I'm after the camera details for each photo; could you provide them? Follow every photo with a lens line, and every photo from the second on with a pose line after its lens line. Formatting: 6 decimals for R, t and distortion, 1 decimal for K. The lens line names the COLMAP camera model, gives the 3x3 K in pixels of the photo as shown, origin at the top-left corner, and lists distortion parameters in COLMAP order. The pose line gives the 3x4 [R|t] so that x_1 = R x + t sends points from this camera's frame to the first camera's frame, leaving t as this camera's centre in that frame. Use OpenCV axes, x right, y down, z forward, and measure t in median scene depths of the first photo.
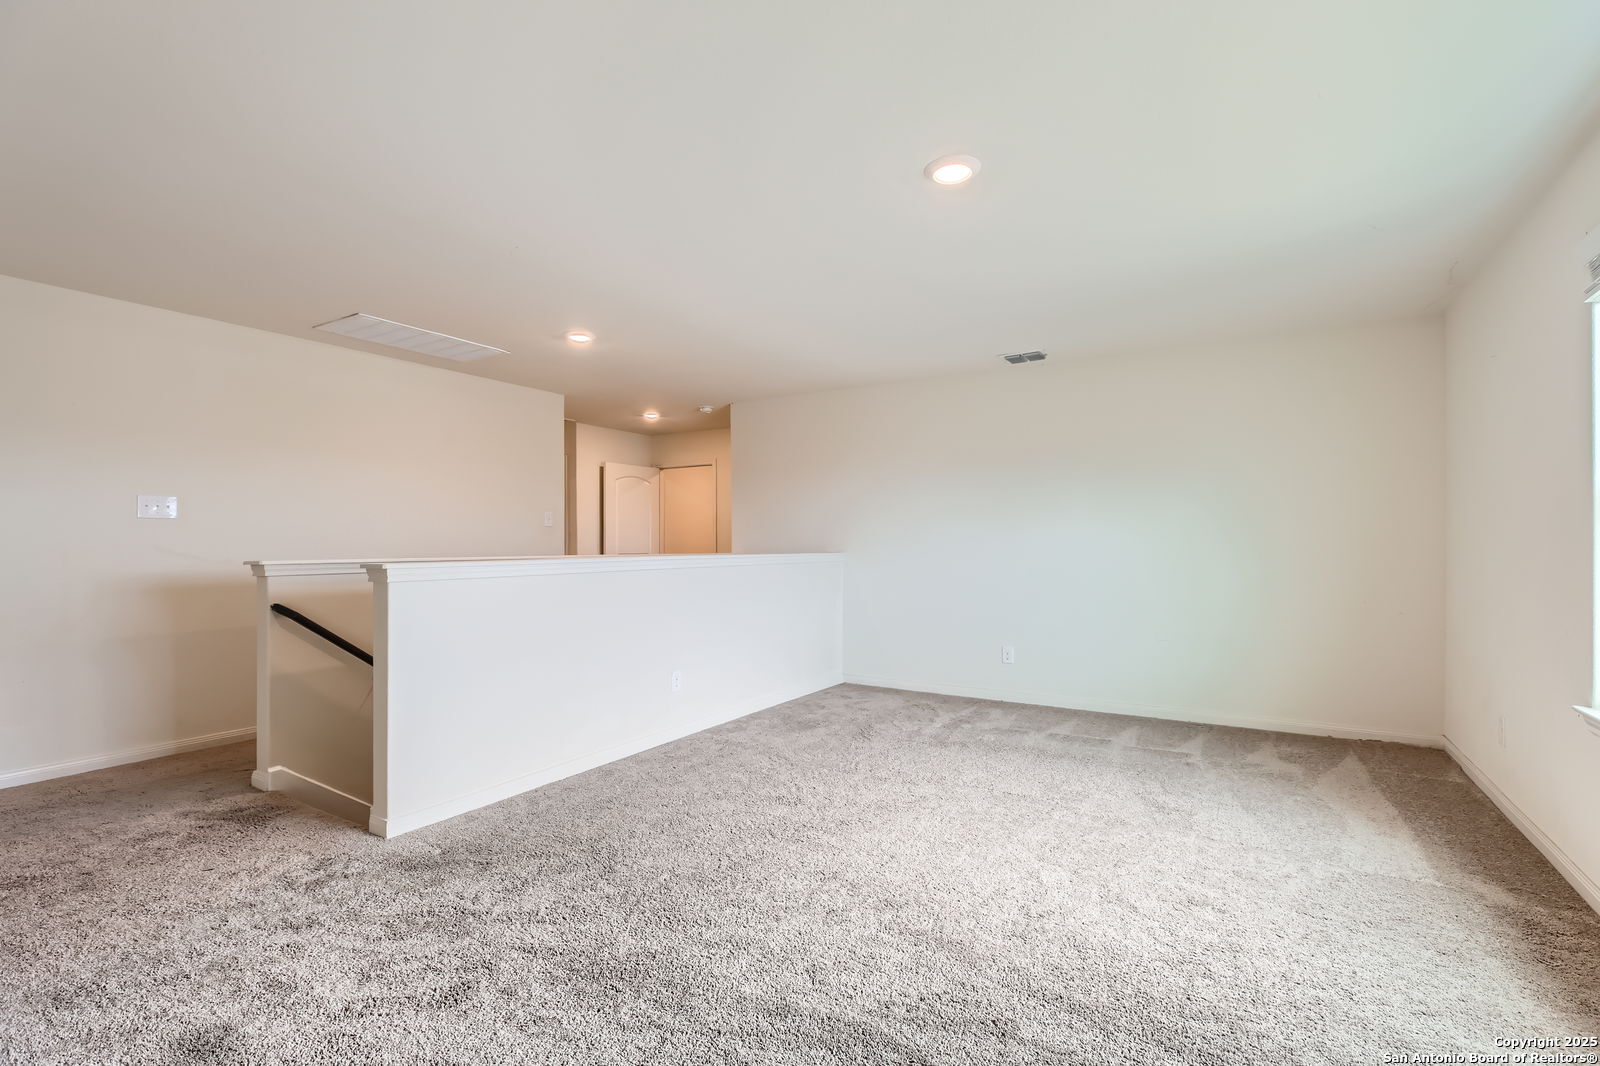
lens RADIAL K [[729.1, 0, 798.3], [0, 729.1, 538.6], [0, 0, 1]] dist [-0.001570, -0.000541]
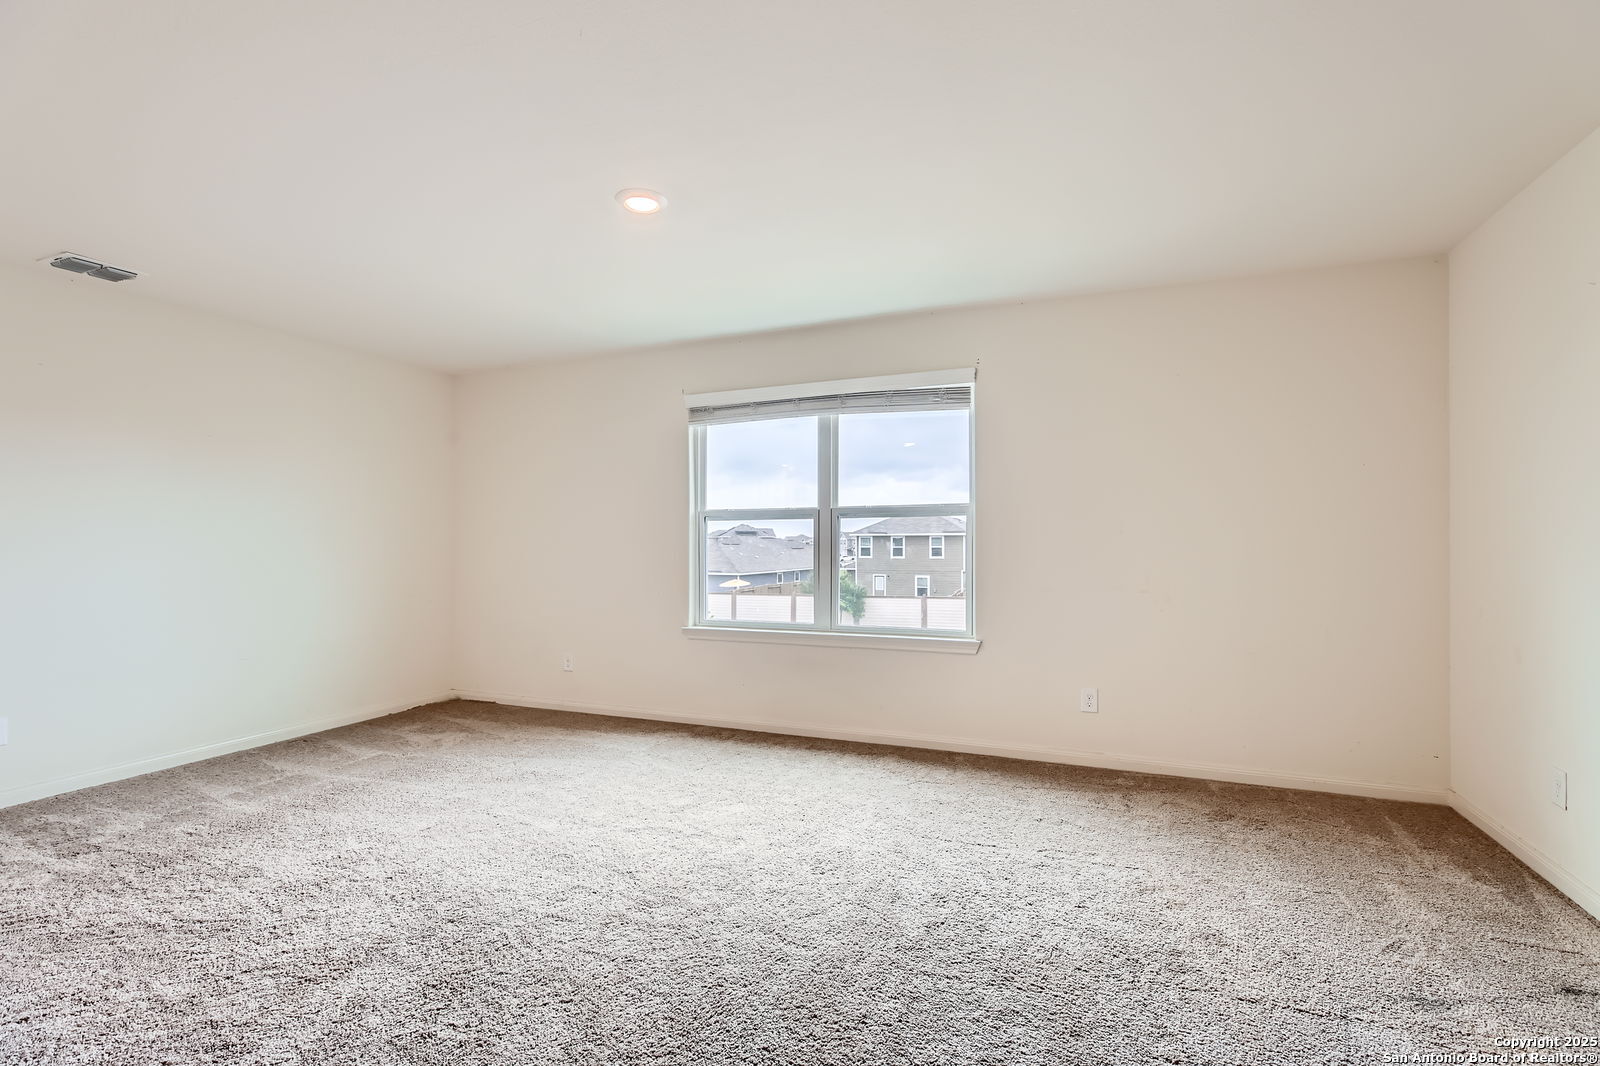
lens RADIAL K [[729.1, 0, 798.3], [0, 729.1, 538.6], [0, 0, 1]] dist [-0.001570, -0.000541]
pose [[-0.151226, 0.008498, 0.988463, -0.705811], [-0.003590, 0.999952, -0.009146, 0.001860], [-0.988493, -0.004932, -0.151188, 0.736274]]
